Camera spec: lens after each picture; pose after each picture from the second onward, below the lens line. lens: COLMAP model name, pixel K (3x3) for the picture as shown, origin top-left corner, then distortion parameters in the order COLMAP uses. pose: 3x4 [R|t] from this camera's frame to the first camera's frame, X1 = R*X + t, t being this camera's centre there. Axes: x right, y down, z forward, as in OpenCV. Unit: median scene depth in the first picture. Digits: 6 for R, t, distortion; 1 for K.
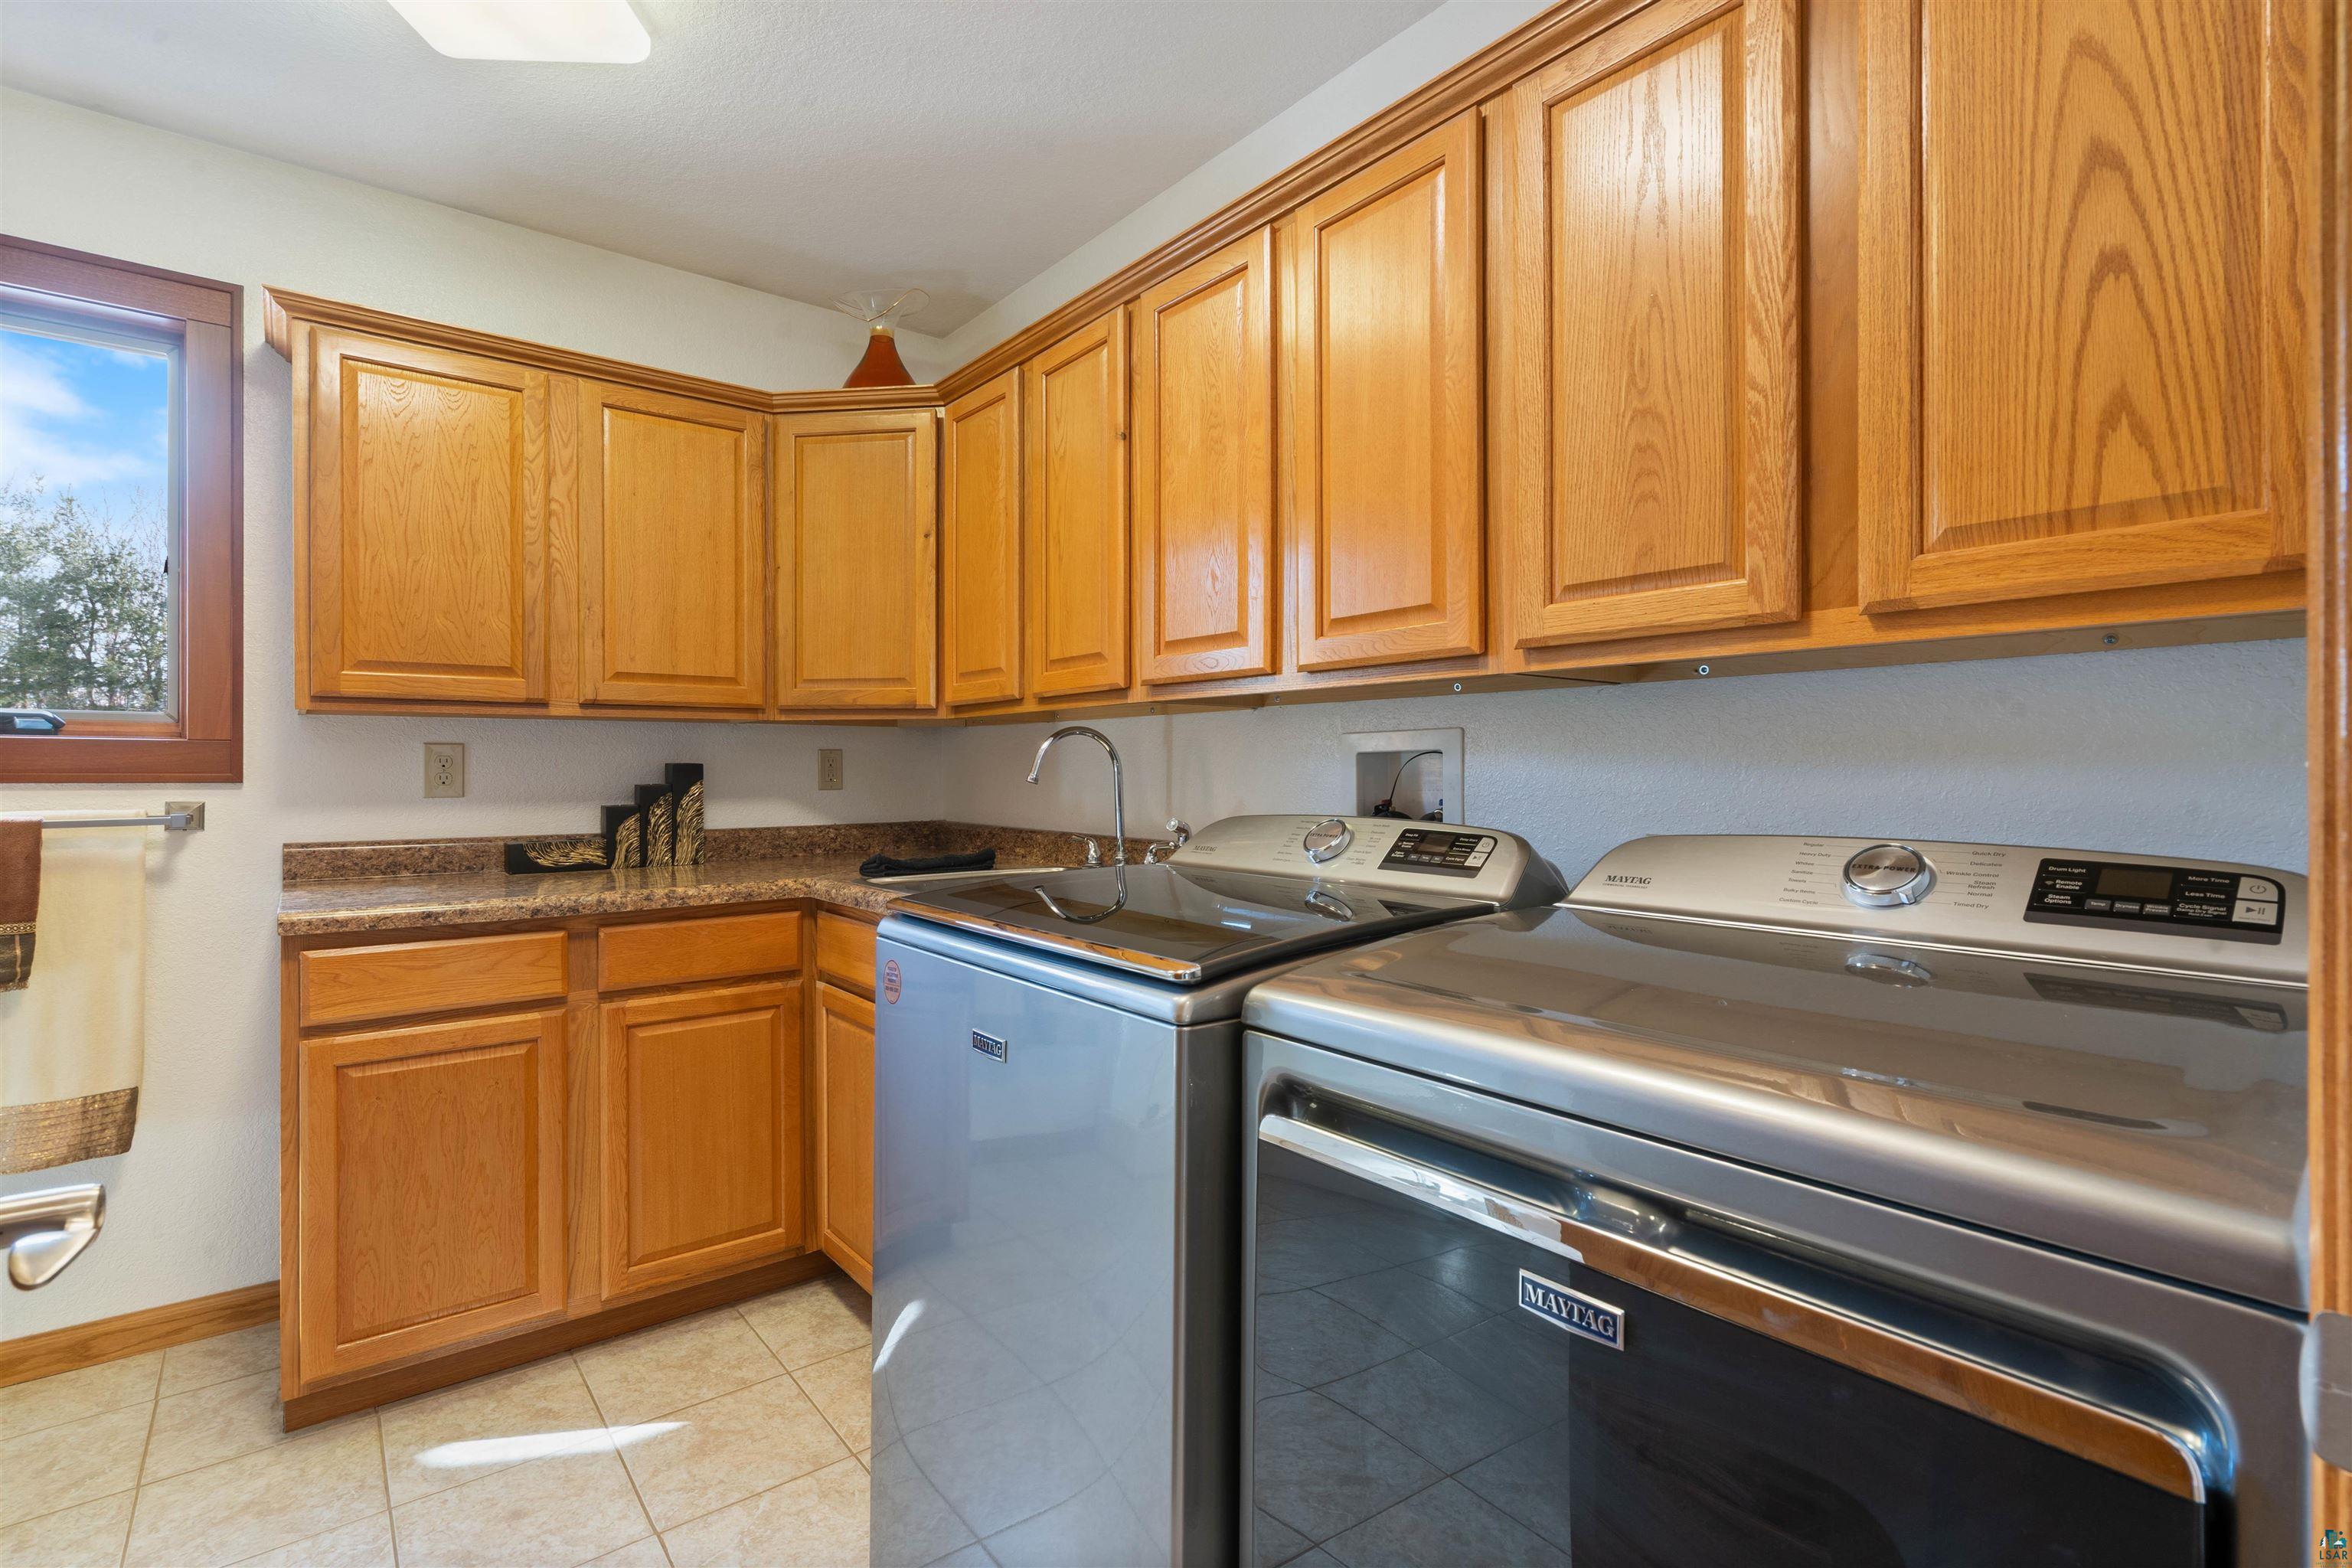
lens RADIAL K [[1125.9, 0, 1167.5], [0, 1125.9, 781.0], [0, 0, 1]] dist [0.002986, -0.000684]
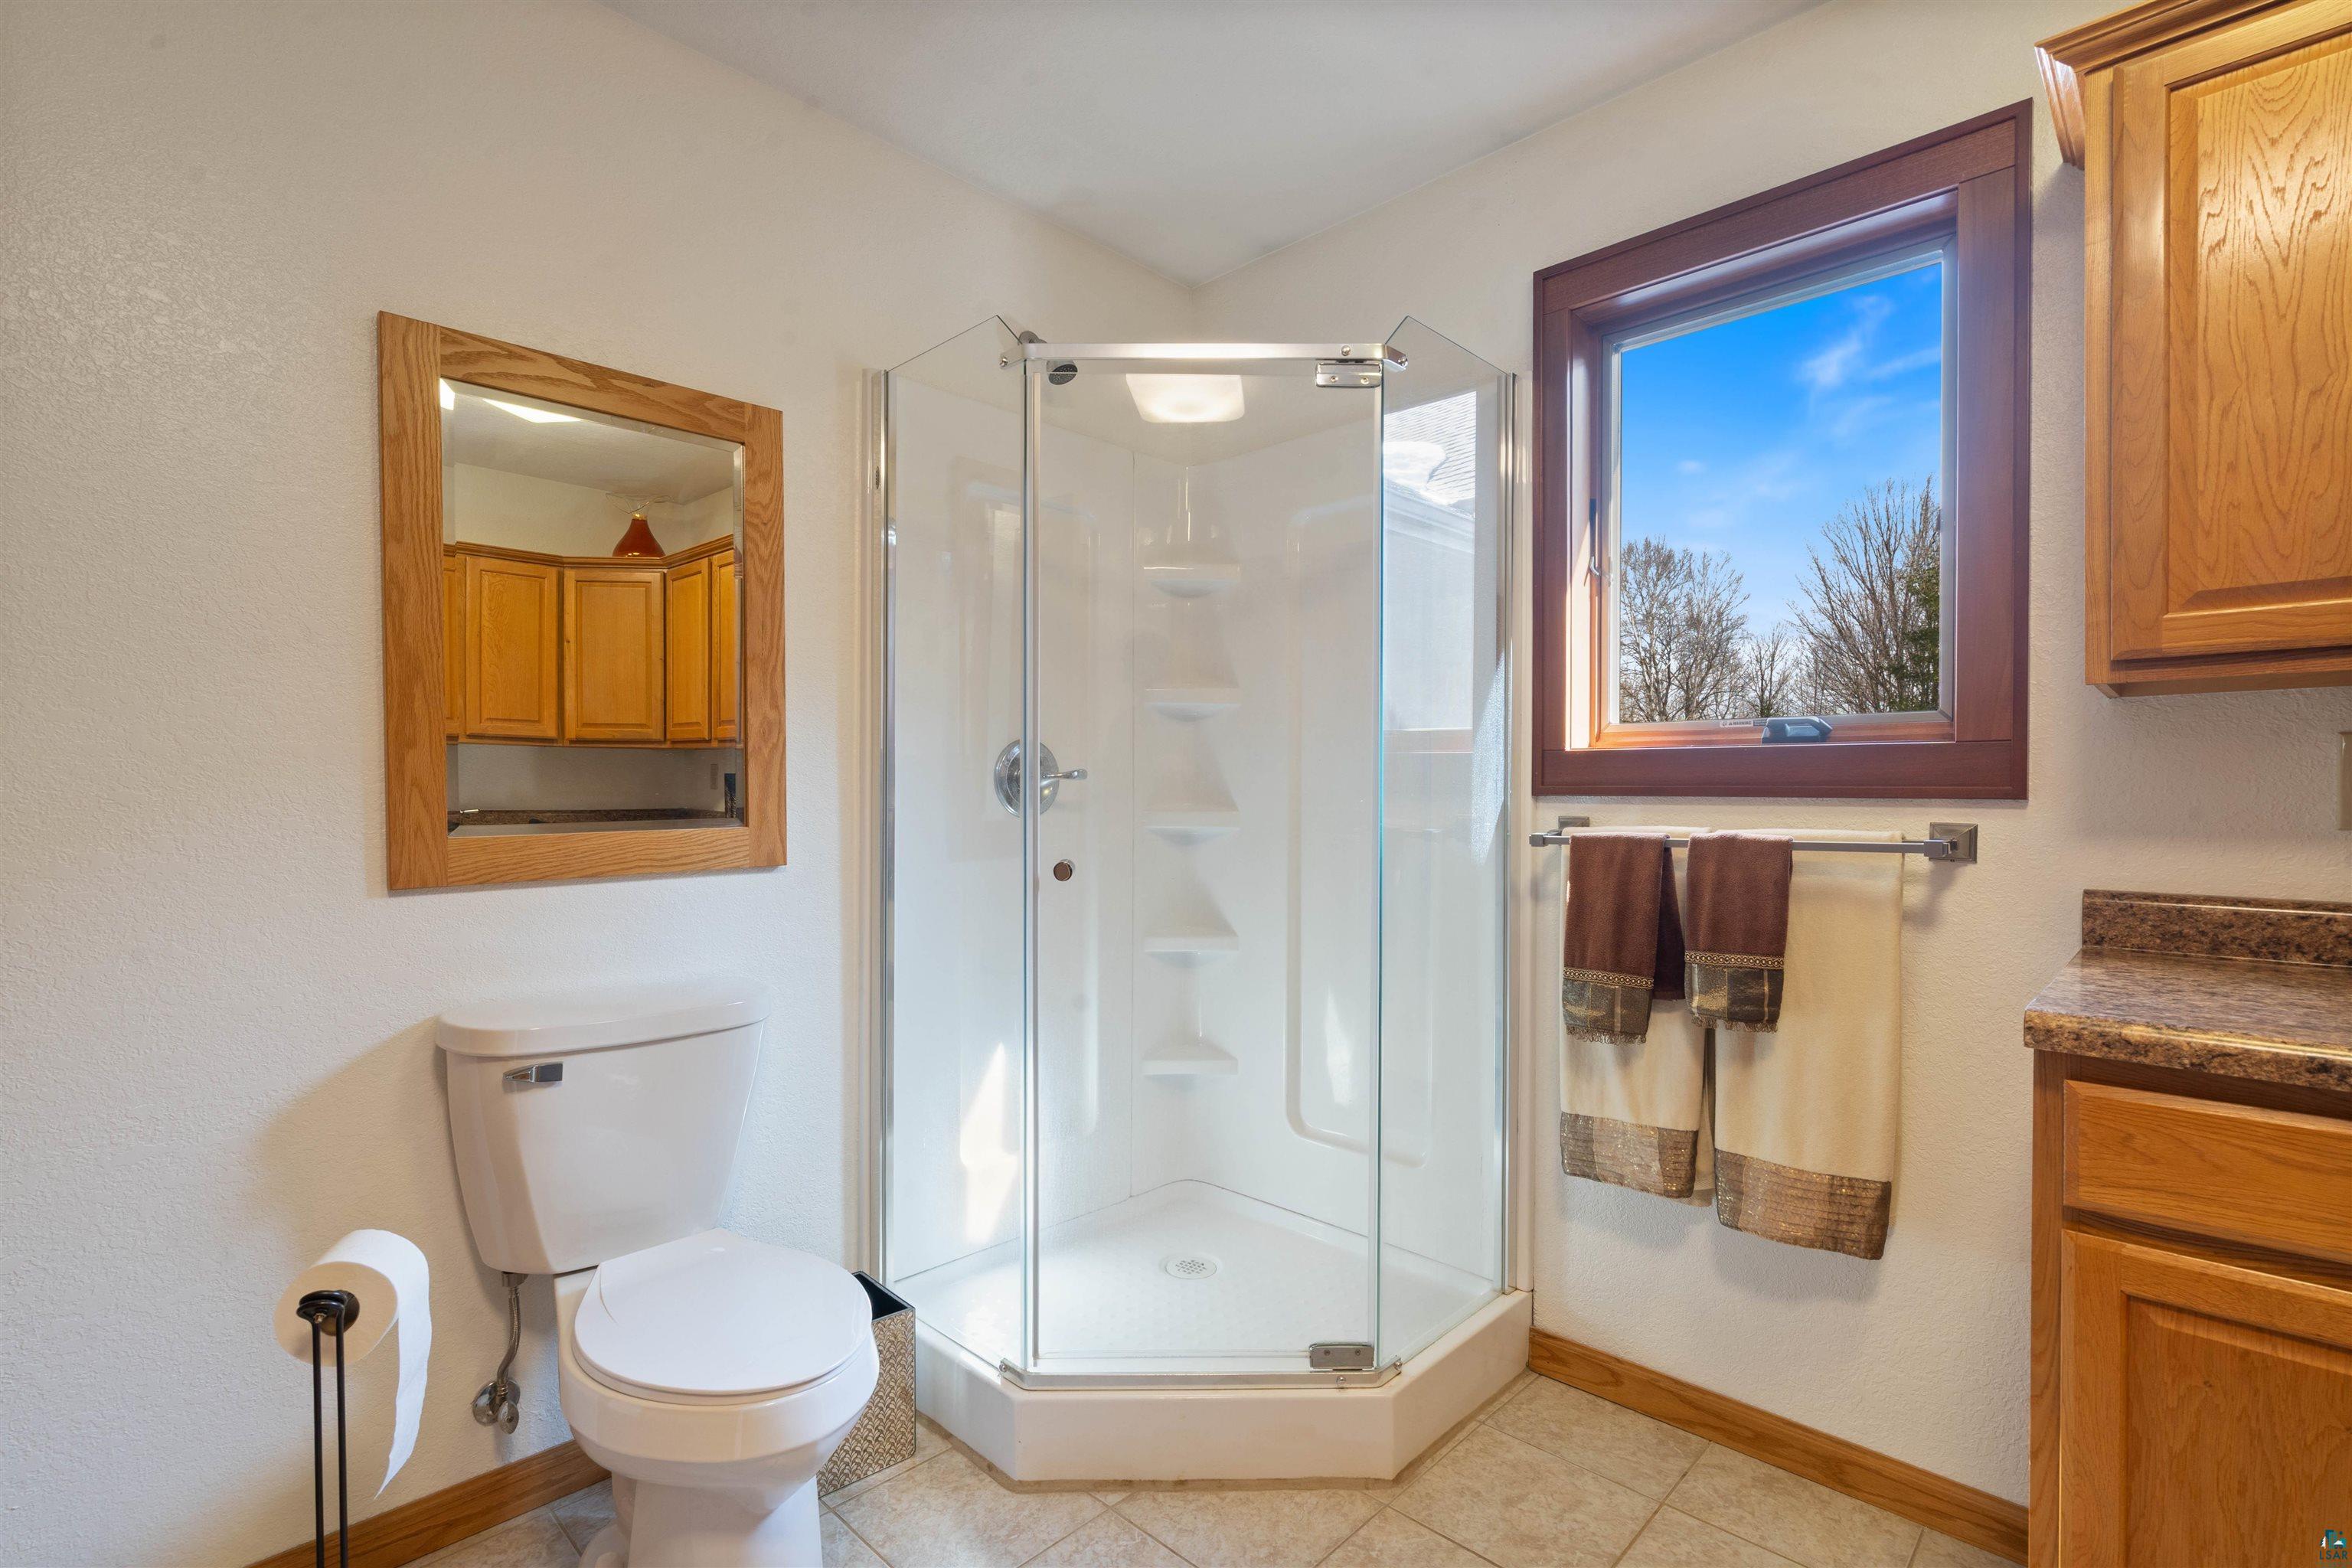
lens RADIAL K [[1075.8, 0, 1167.4], [0, 1075.8, 791.7], [0, 0, 1]] dist [0.001244, -0.001576]
pose [[0.132382, 0.001309, -0.991198, -0.235177], [-0.010286, 0.999947, -0.000054, 0.002399], [0.991145, 0.010203, 0.132388, 0.399615]]
